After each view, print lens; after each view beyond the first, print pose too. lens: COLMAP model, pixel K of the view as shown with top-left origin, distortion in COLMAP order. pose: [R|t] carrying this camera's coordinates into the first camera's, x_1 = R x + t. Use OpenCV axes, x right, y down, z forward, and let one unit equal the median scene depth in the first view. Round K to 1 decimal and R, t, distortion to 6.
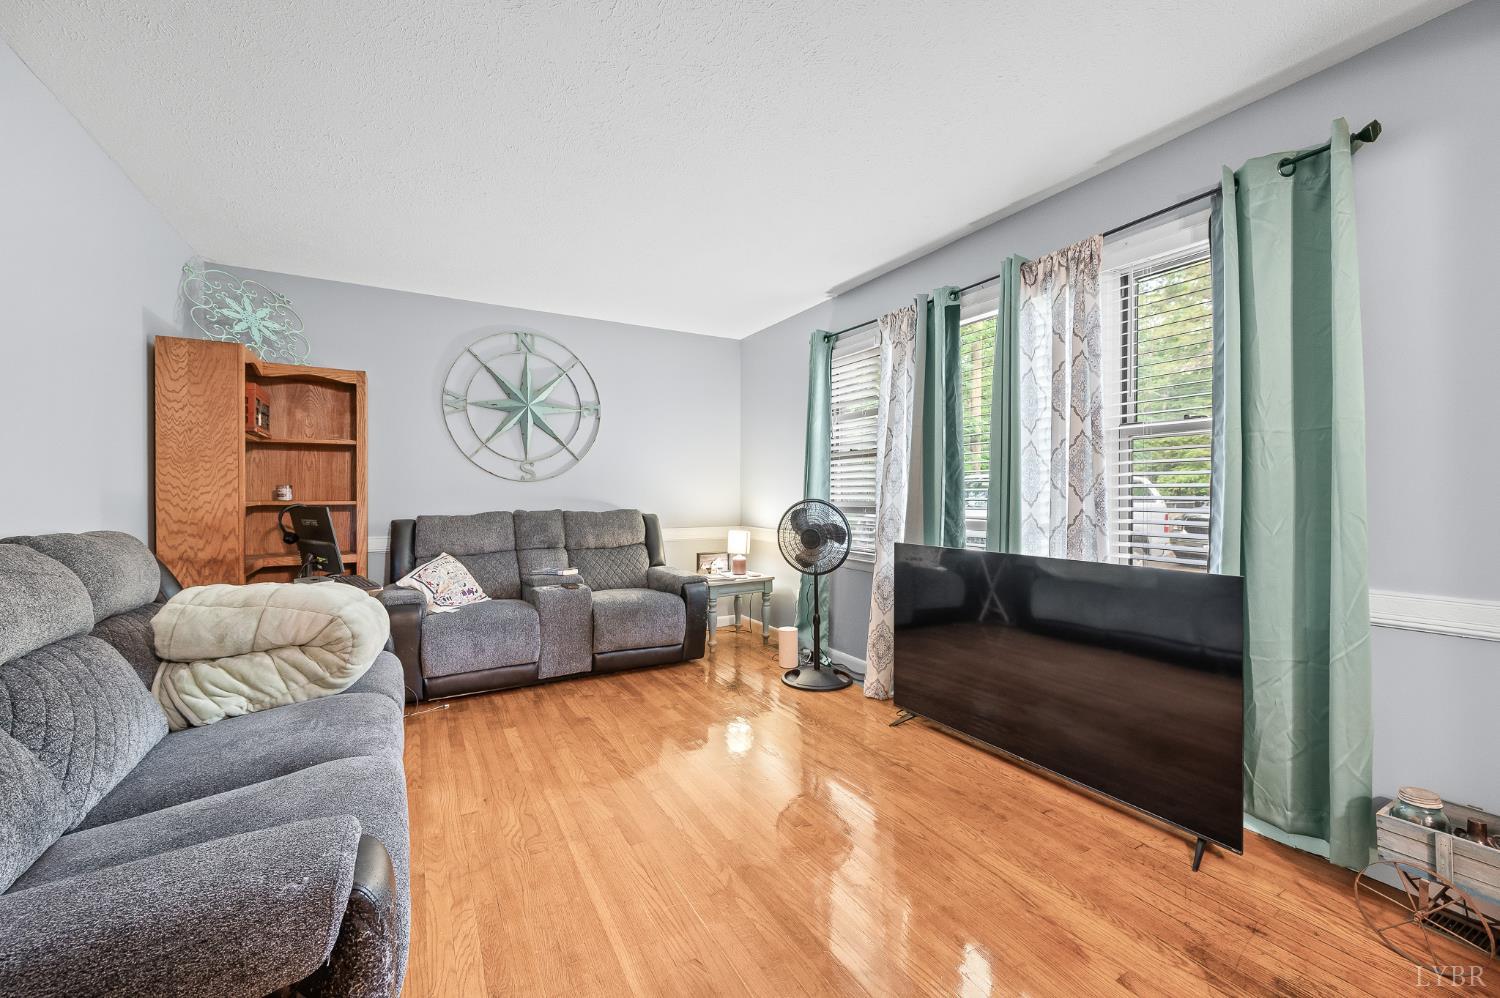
lens RADIAL K [[594.9, 0, 747.7], [0, 594.9, 497.5], [0, 0, 1]] dist [0.001900, 0.000328]
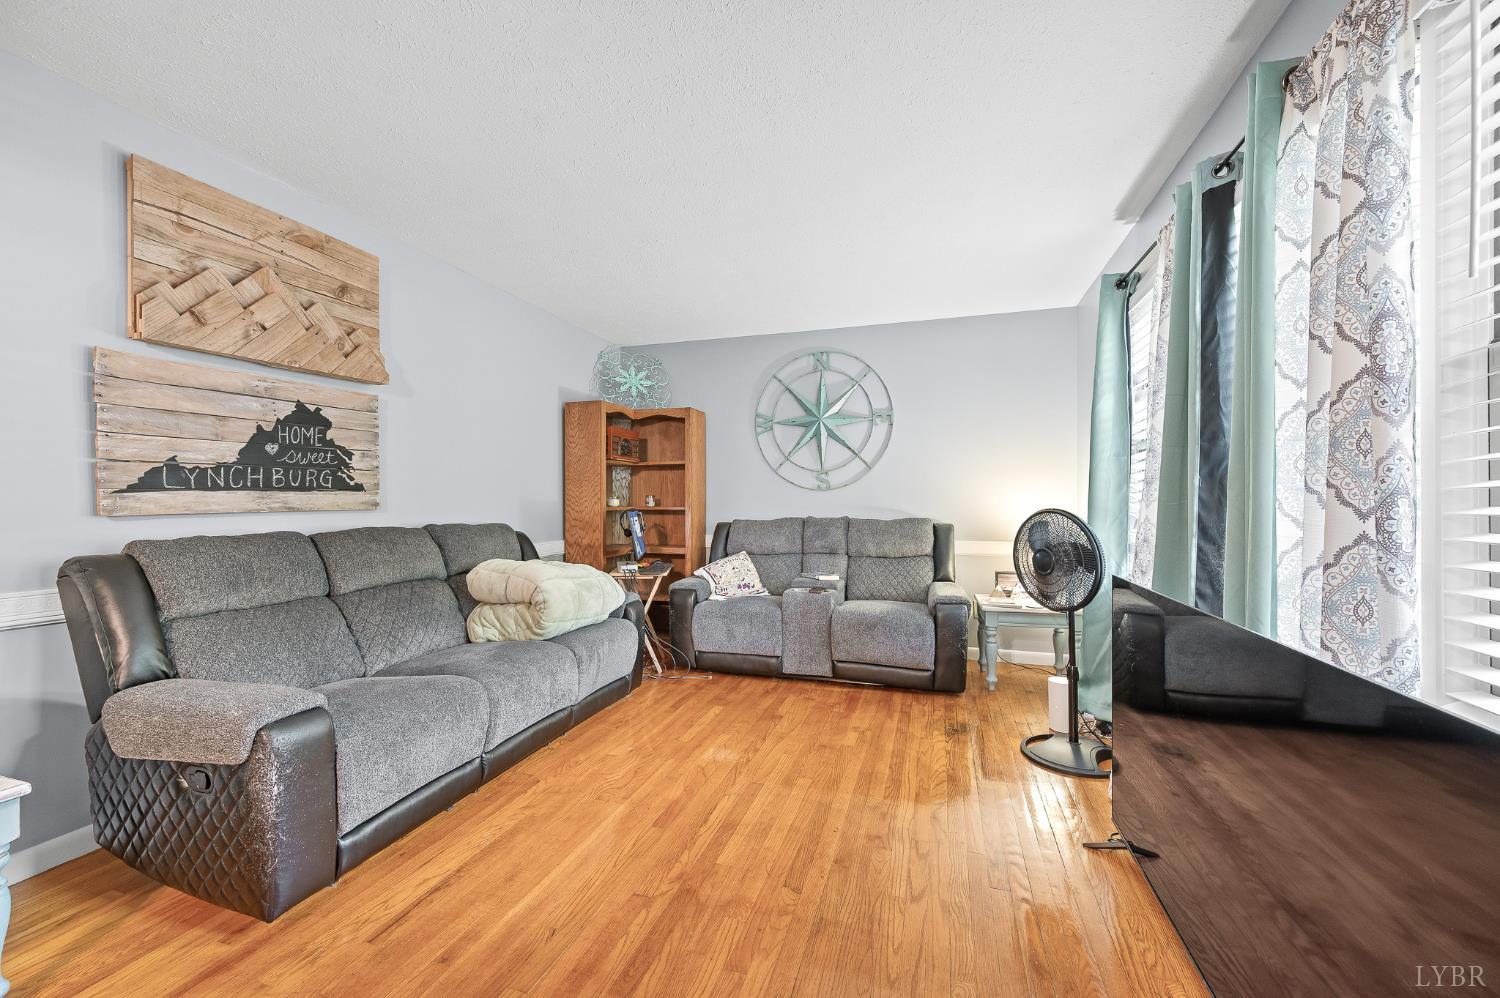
lens RADIAL K [[594.9, 0, 749.2], [0, 594.9, 499.4], [0, 0, 1]] dist [0.001900, 0.000328]
pose [[0.680362, -0.002356, -0.732872, 0.380765], [-0.004669, 0.999961, -0.007549, -0.001726], [0.732861, 0.008558, 0.680325, 0.205543]]
